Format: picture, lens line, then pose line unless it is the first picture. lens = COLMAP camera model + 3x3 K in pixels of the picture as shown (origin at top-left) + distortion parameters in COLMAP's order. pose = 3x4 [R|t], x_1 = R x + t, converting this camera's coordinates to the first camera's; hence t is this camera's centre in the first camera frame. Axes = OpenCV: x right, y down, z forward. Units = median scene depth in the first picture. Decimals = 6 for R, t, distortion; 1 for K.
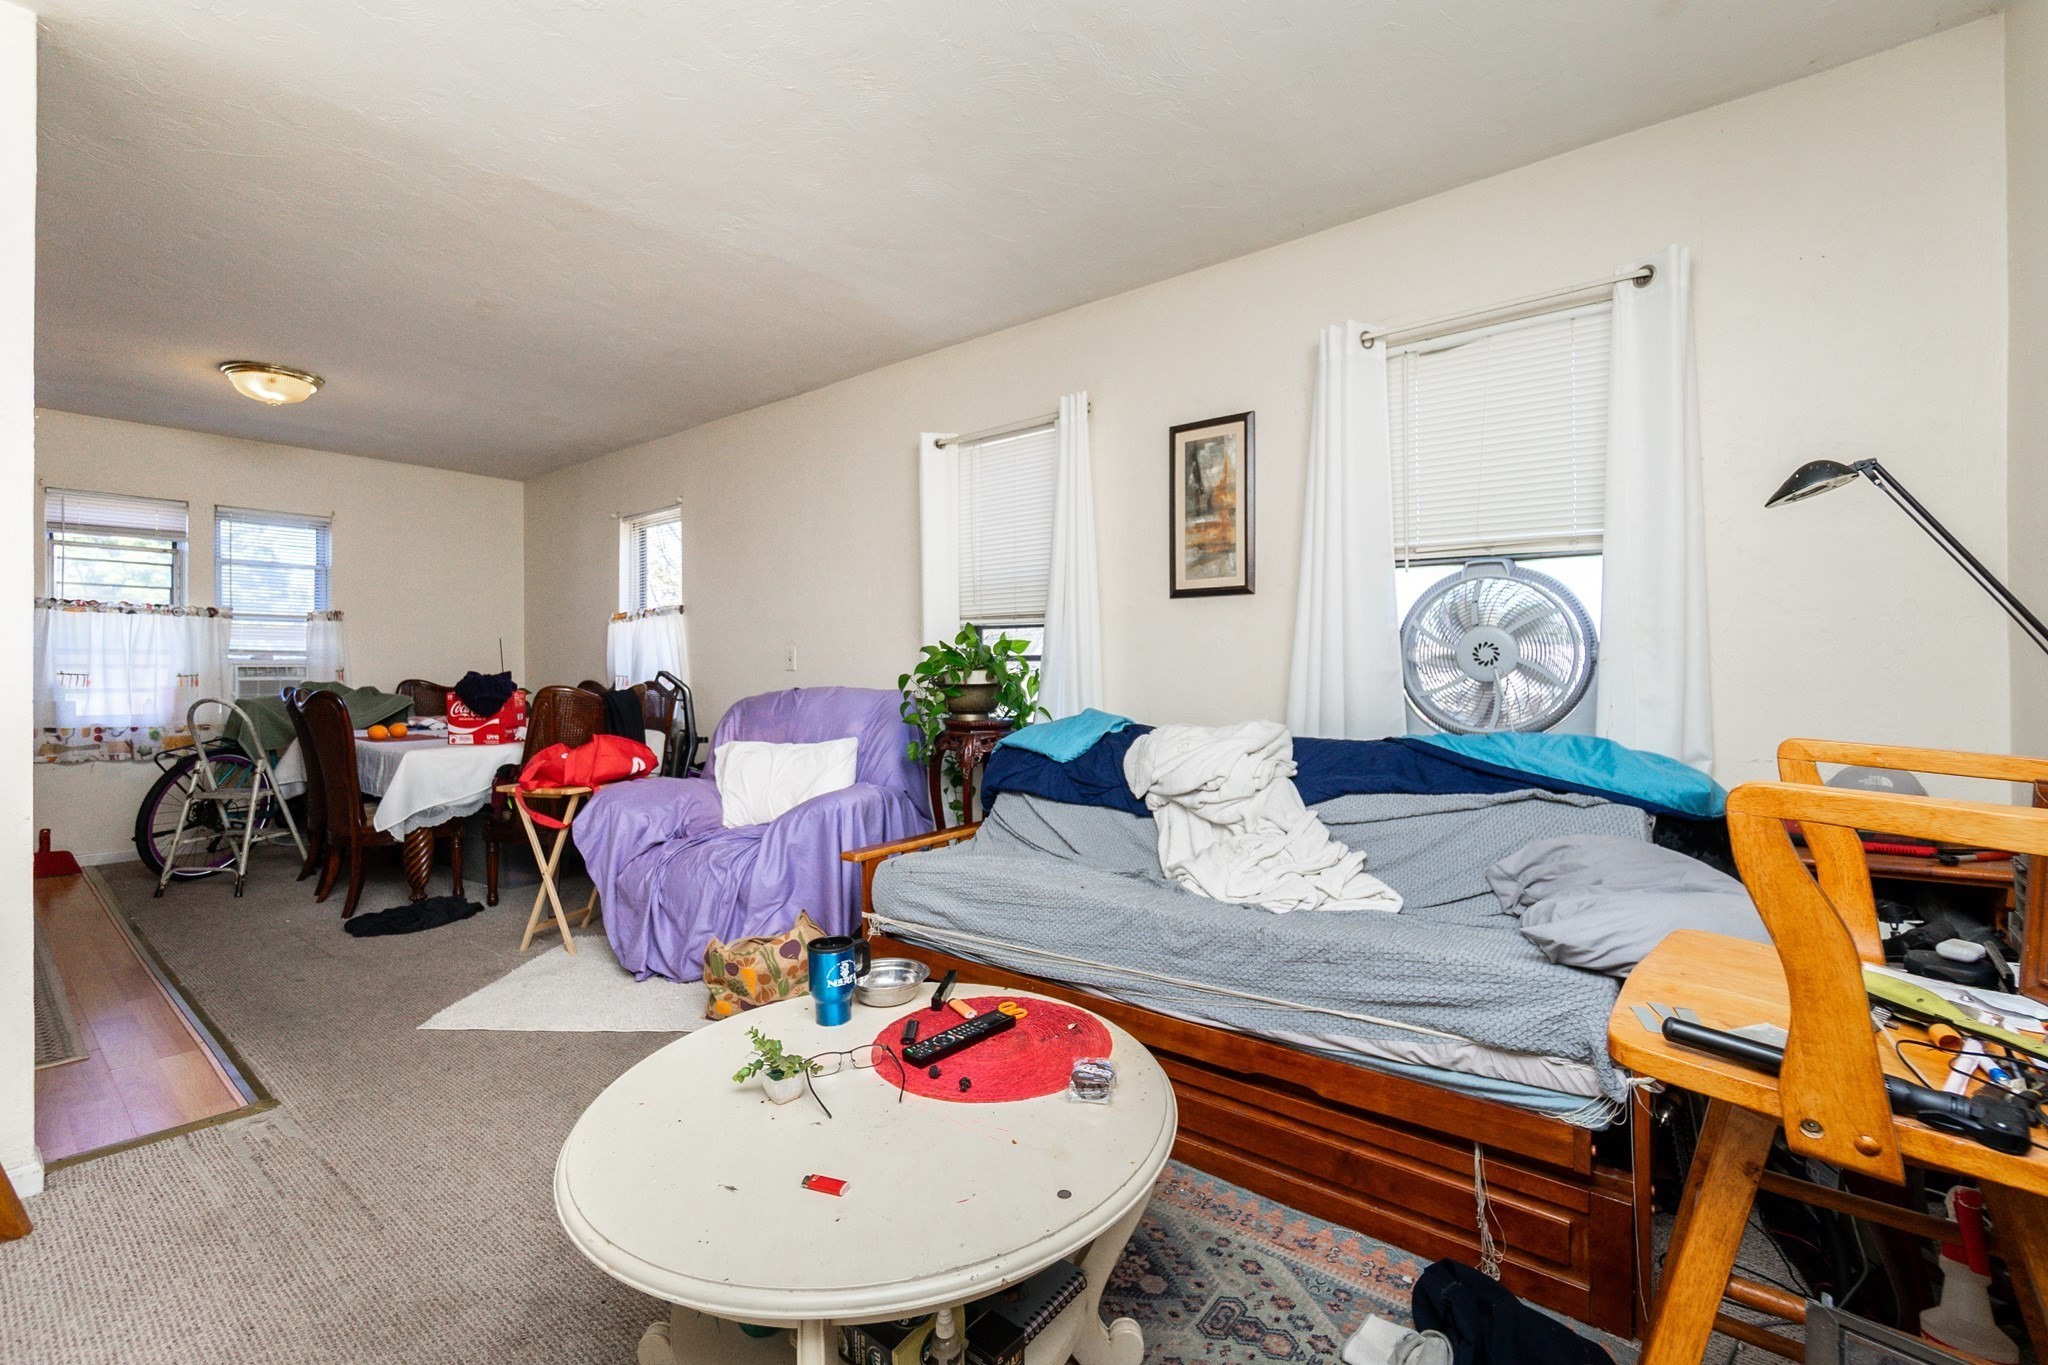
lens RADIAL K [[884.1, 0, 1032.9], [0, 884.1, 673.6], [0, 0, 1]] dist [-0.008901, 0.001736]
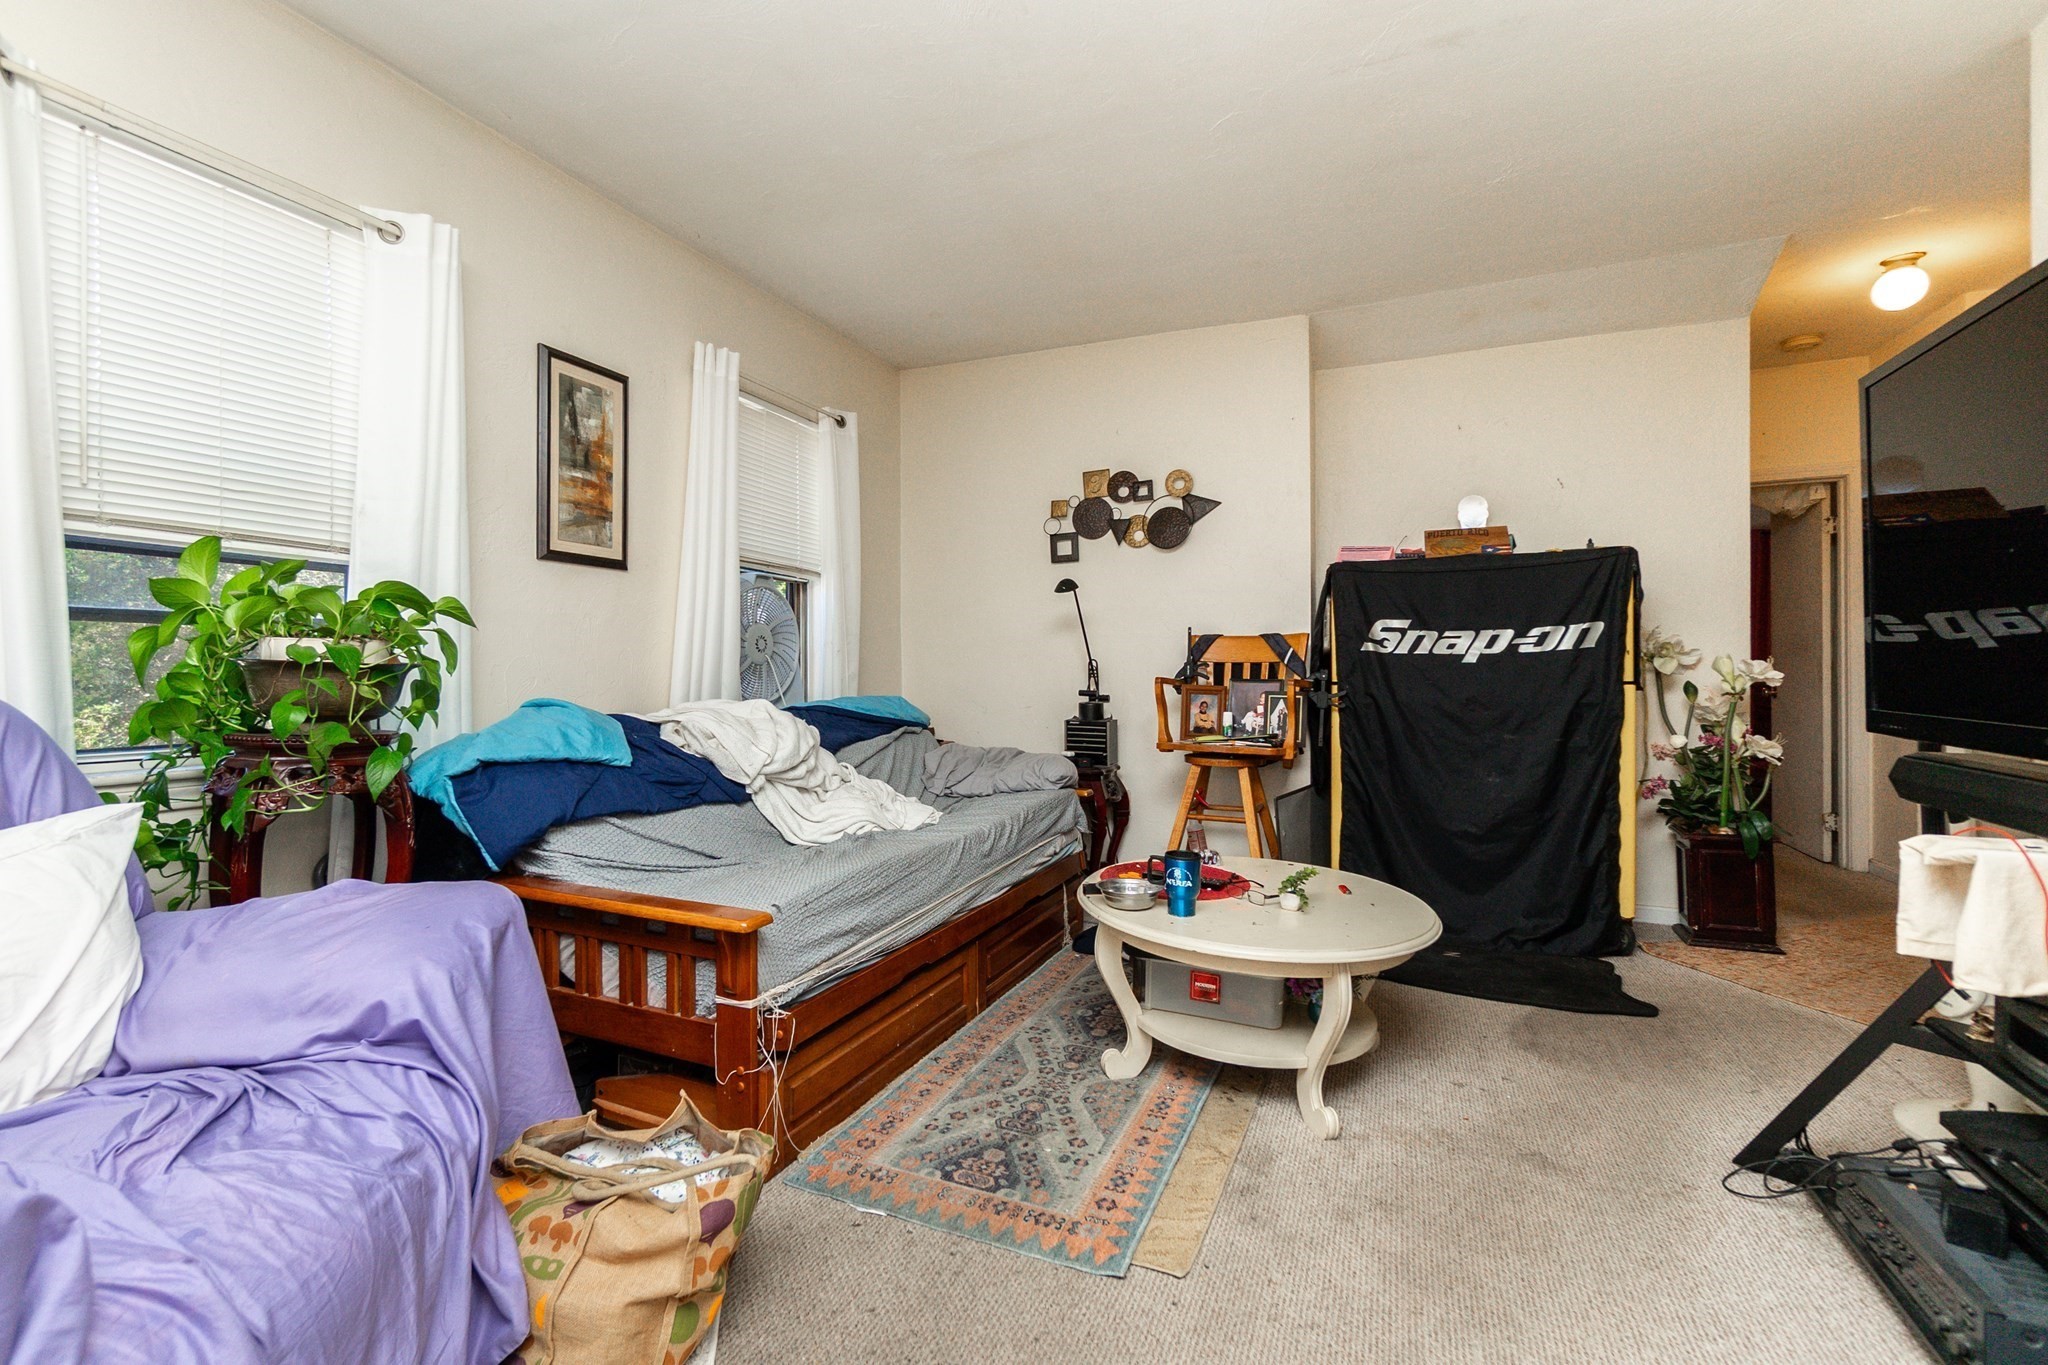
lens RADIAL K [[884.1, 0, 1021.1], [0, 884.1, 667.3], [0, 0, 1]] dist [-0.008901, 0.001736]
pose [[-0.259382, 0.005567, 0.965759, -0.748595], [0.001936, 0.999984, -0.005244, 0.017750], [-0.965773, 0.000510, -0.259389, 0.819734]]
